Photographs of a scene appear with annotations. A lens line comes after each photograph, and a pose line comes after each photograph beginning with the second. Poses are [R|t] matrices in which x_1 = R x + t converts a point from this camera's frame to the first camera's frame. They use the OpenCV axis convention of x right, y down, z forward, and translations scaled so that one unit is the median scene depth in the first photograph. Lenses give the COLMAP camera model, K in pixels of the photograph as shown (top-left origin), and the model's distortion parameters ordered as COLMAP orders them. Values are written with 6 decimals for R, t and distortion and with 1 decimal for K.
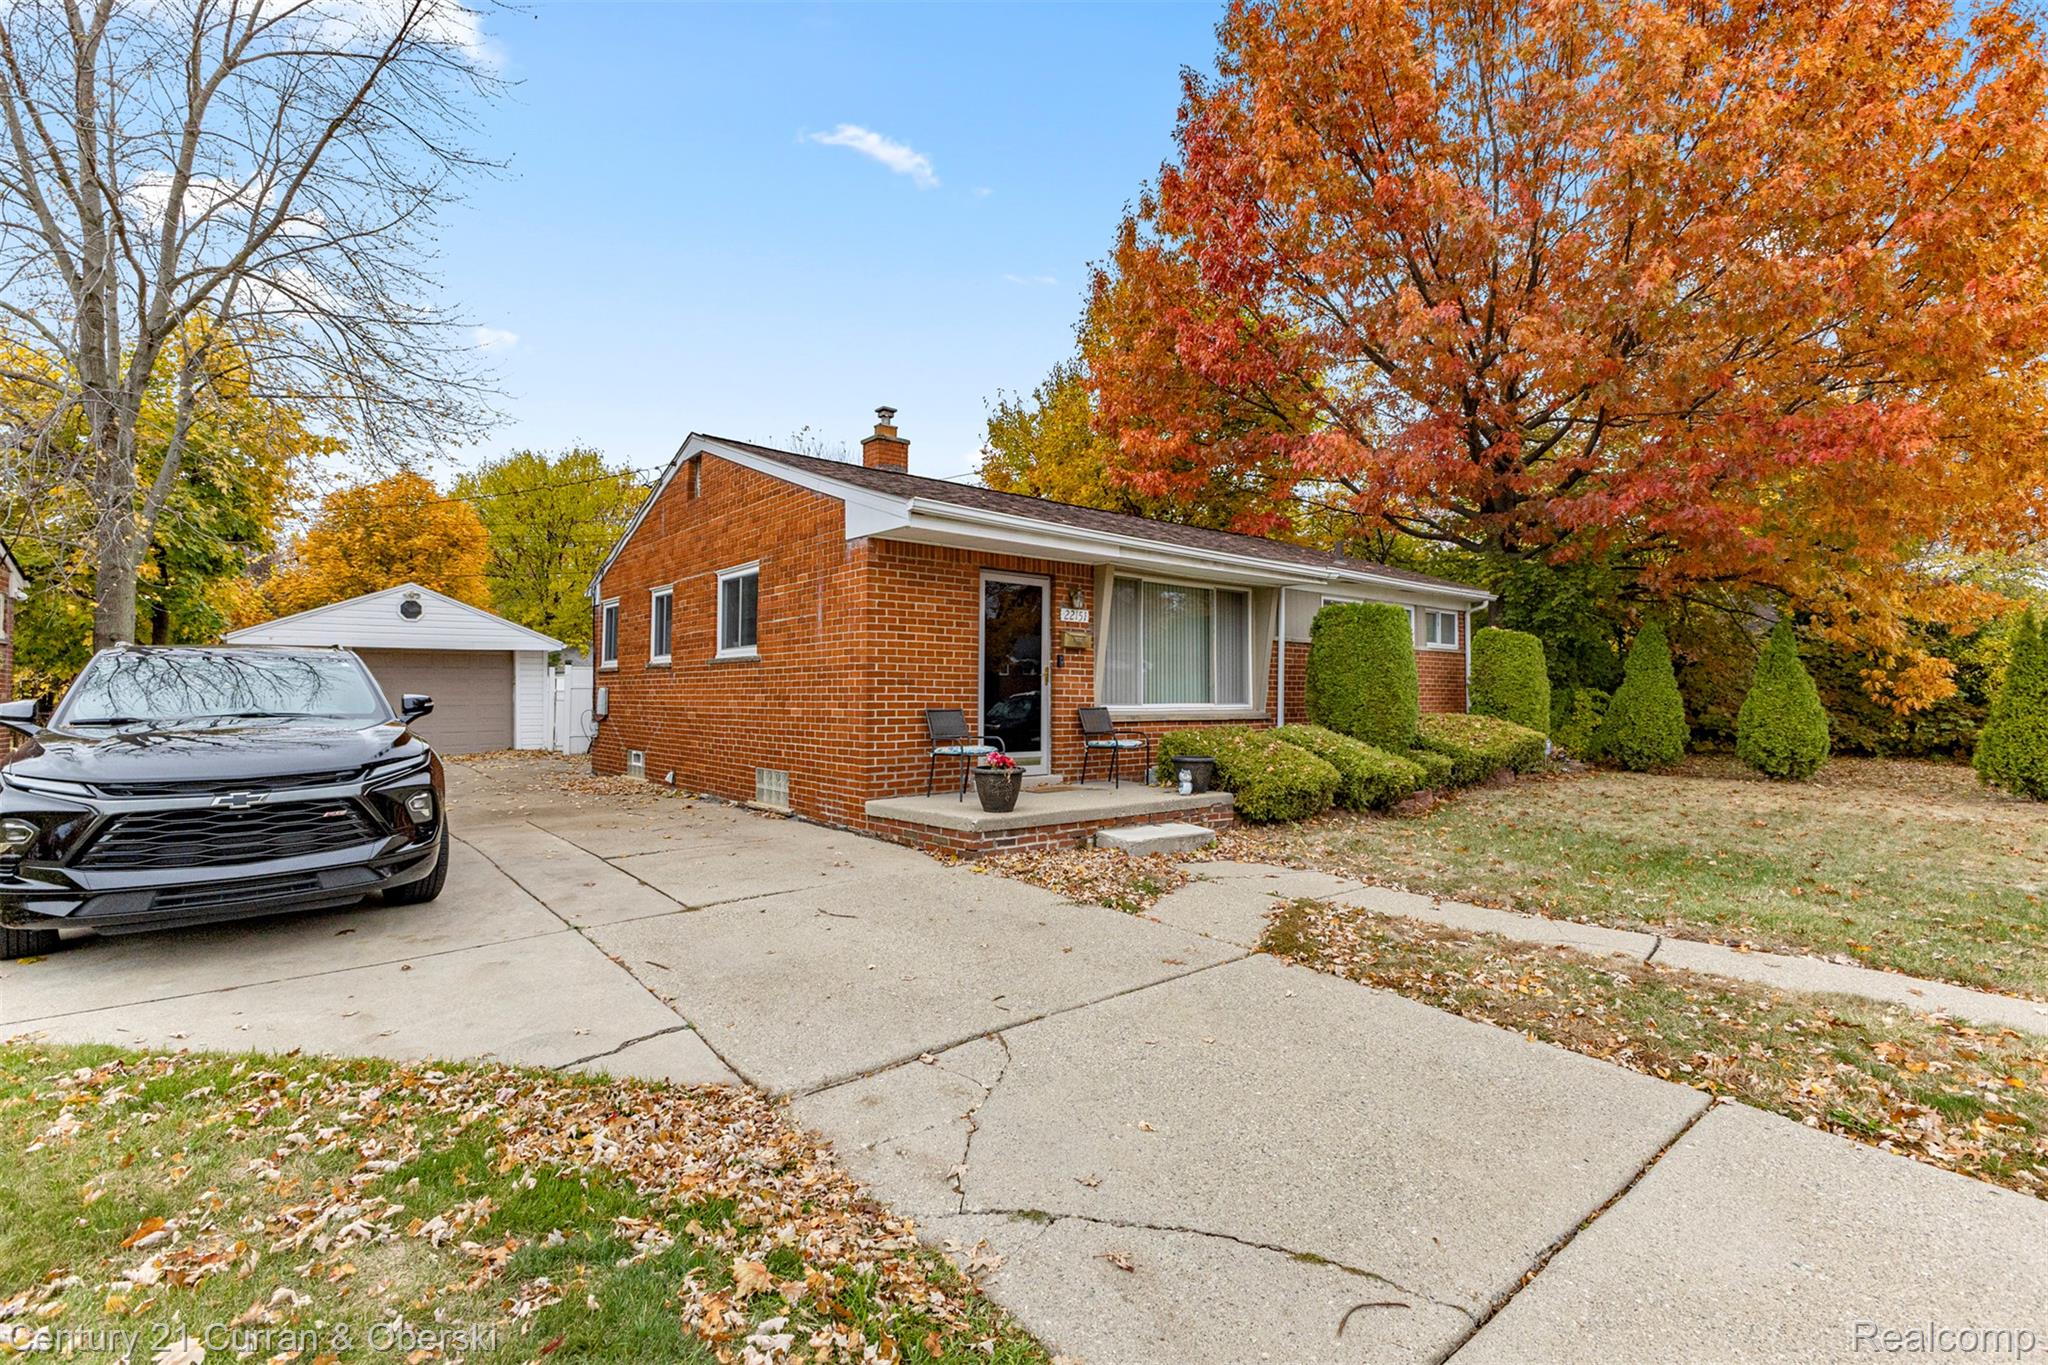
lens RADIAL K [[946.0, 0, 1017.6], [0, 946.0, 666.3], [0, 0, 1]] dist [0.006930, -0.006262]
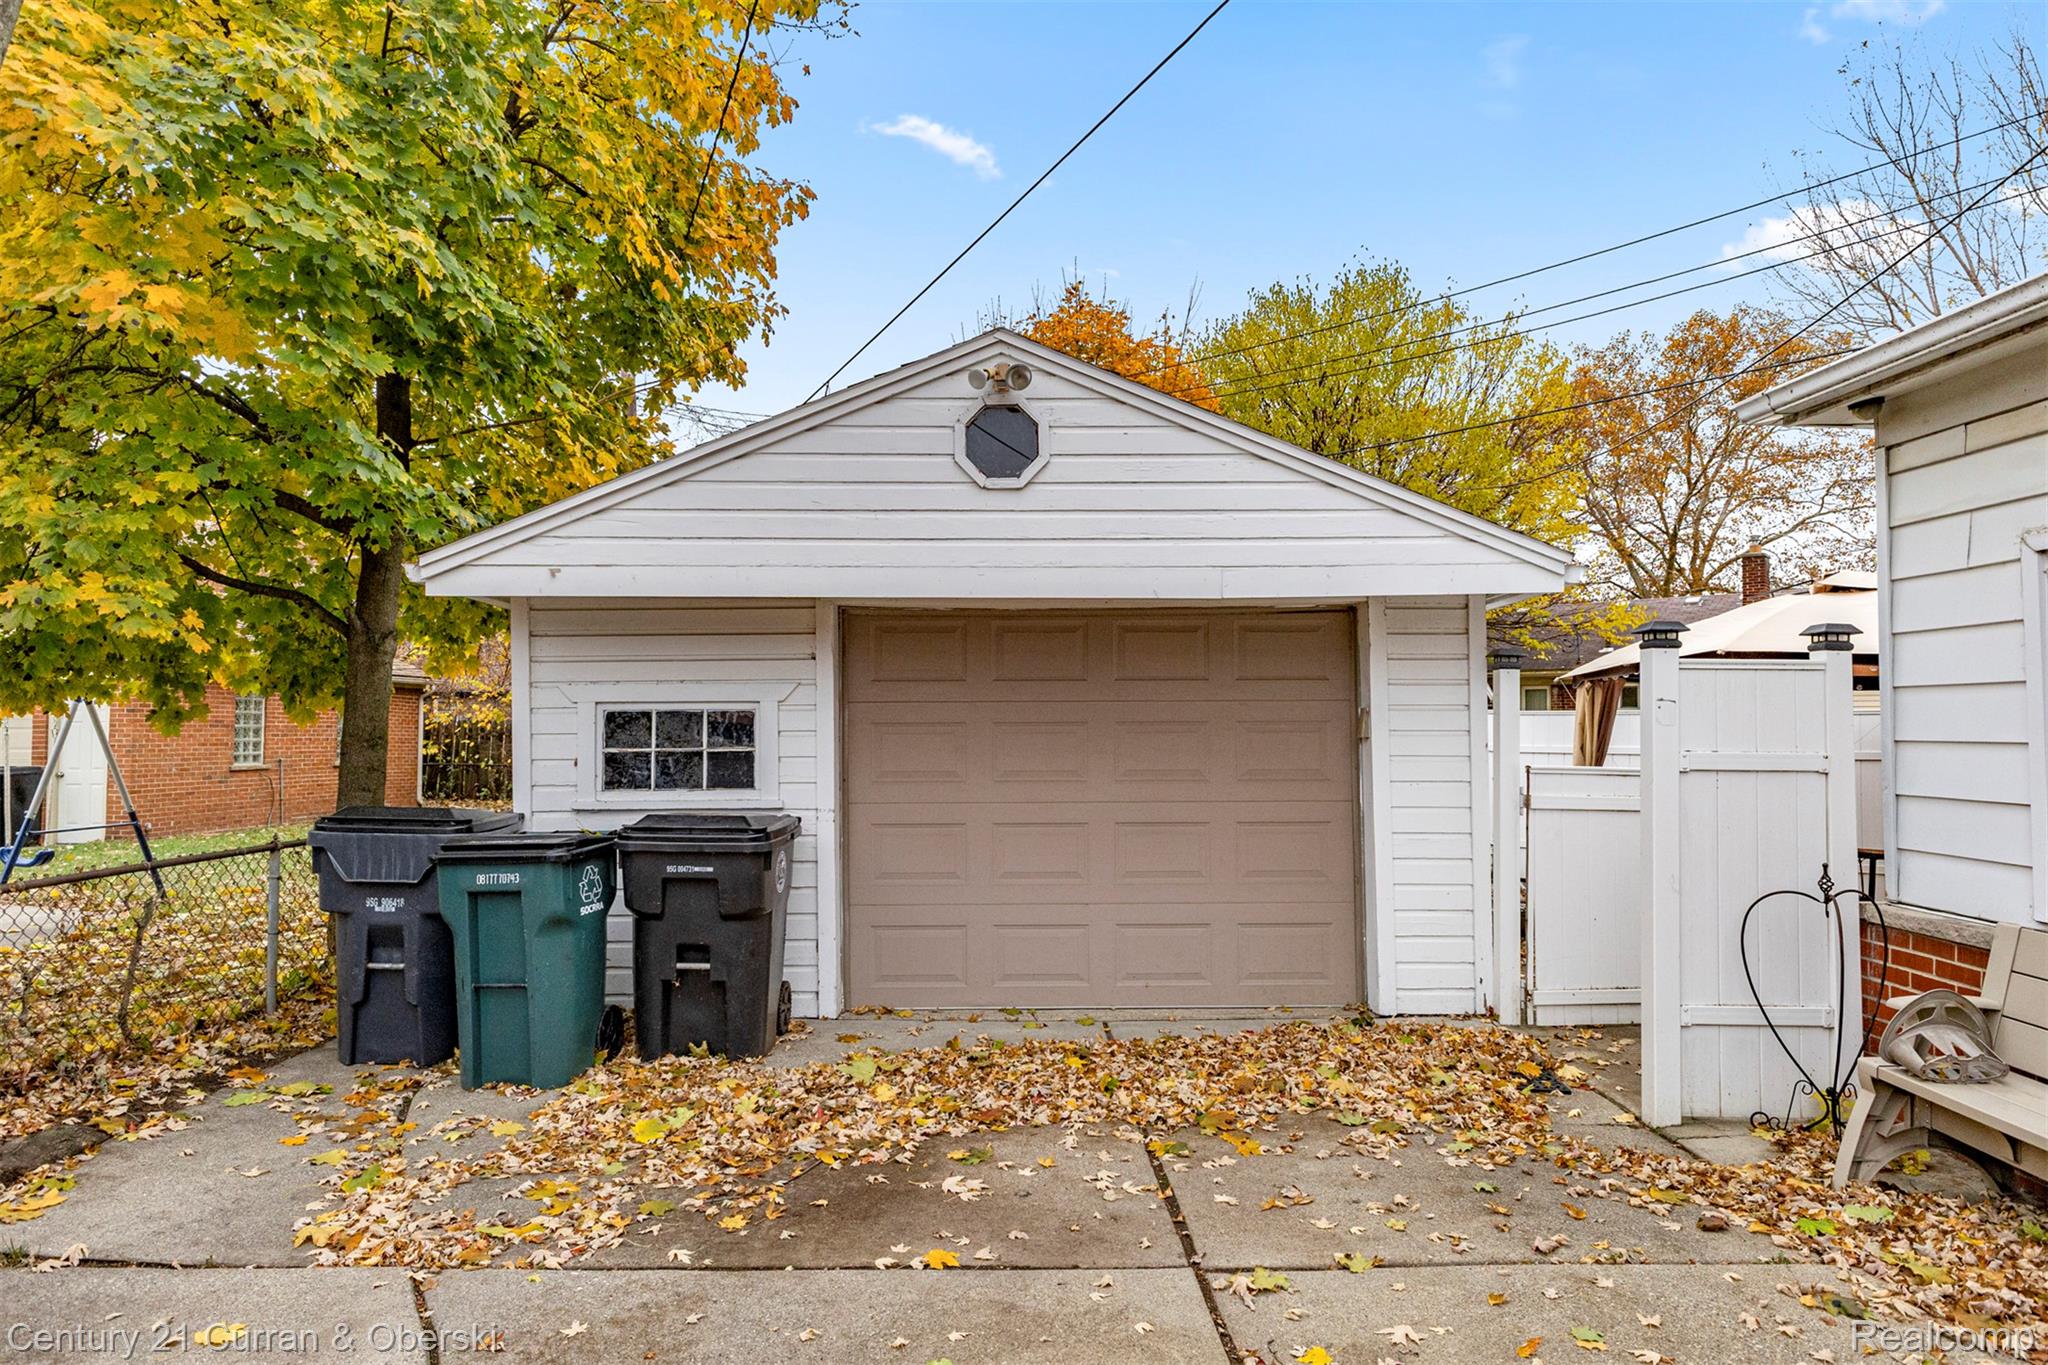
lens RADIAL K [[1200.6, 0, 1017.4], [0, 1200.6, 703.7], [0, 0, 1]] dist [0.006586, -0.002883]
pose [[0.789516, -0.007365, -0.613686, -0.719568], [0.015363, 0.999852, 0.007765, 0.009100], [0.613538, -0.015559, 0.789512, 1.218337]]
